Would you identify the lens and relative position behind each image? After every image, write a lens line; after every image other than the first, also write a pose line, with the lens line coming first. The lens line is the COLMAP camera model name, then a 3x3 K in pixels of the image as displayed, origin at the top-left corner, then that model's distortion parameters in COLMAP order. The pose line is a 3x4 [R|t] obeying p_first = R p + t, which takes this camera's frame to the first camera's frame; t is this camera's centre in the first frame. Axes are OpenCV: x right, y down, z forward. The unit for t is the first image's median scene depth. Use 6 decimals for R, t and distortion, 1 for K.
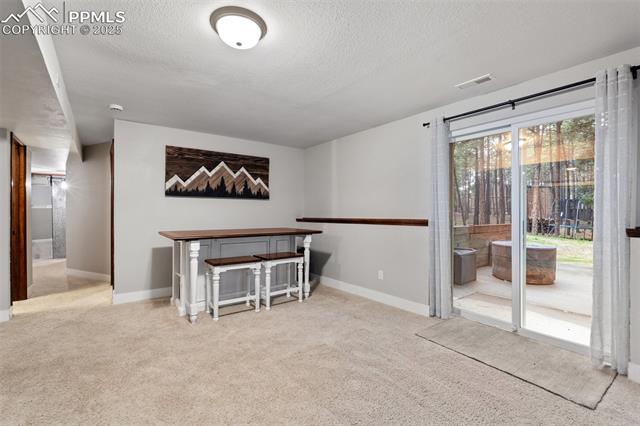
lens RADIAL K [[284.8, 0, 320.4], [0, 284.8, 212.6], [0, 0, 1]] dist [0.001307, -0.000246]
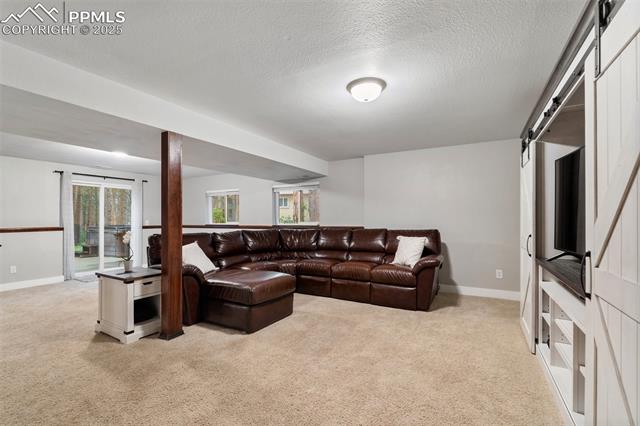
lens RADIAL K [[284.8, 0, 321.9], [0, 284.8, 217.6], [0, 0, 1]] dist [0.001307, -0.000246]
pose [[-0.424842, 0.003433, 0.905261, -1.332325], [0.005906, 0.999982, -0.001020, -0.015142], [-0.905248, 0.004913, -0.424855, 0.212213]]
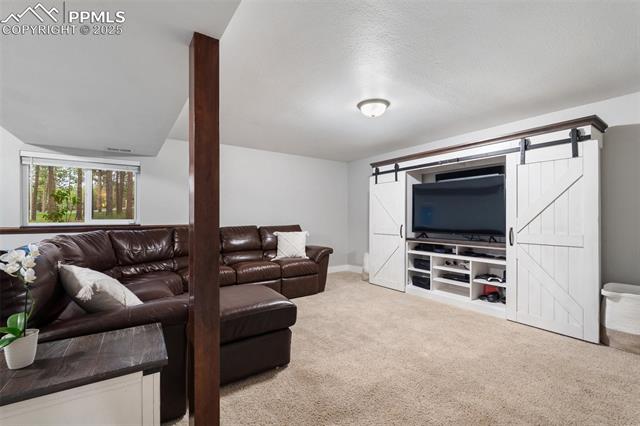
lens RADIAL K [[284.8, 0, 321.4], [0, 284.8, 215.3], [0, 0, 1]] dist [0.001307, -0.000246]
pose [[-0.999989, -0.002660, 0.003822, -0.752038], [-0.002672, 0.999992, -0.003005, -0.008807], [-0.003814, -0.003015, -0.999988, 0.566820]]
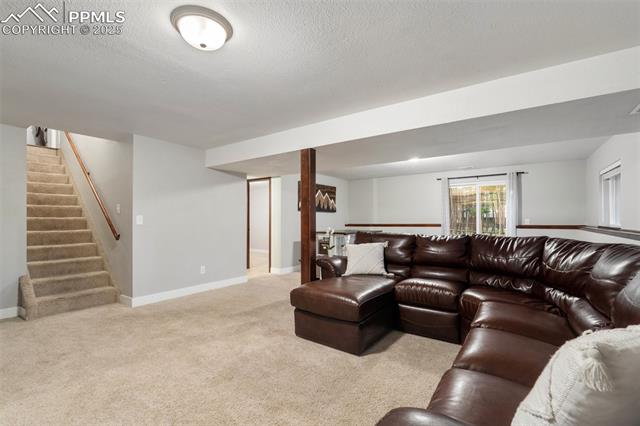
lens RADIAL K [[284.8, 0, 320.9], [0, 284.8, 215.5], [0, 0, 1]] dist [0.001307, -0.000246]
pose [[0.940614, -0.001905, 0.339471, -0.853651], [0.006283, 0.999911, -0.011799, -0.011482], [-0.339419, 0.013231, 0.940542, -0.511444]]
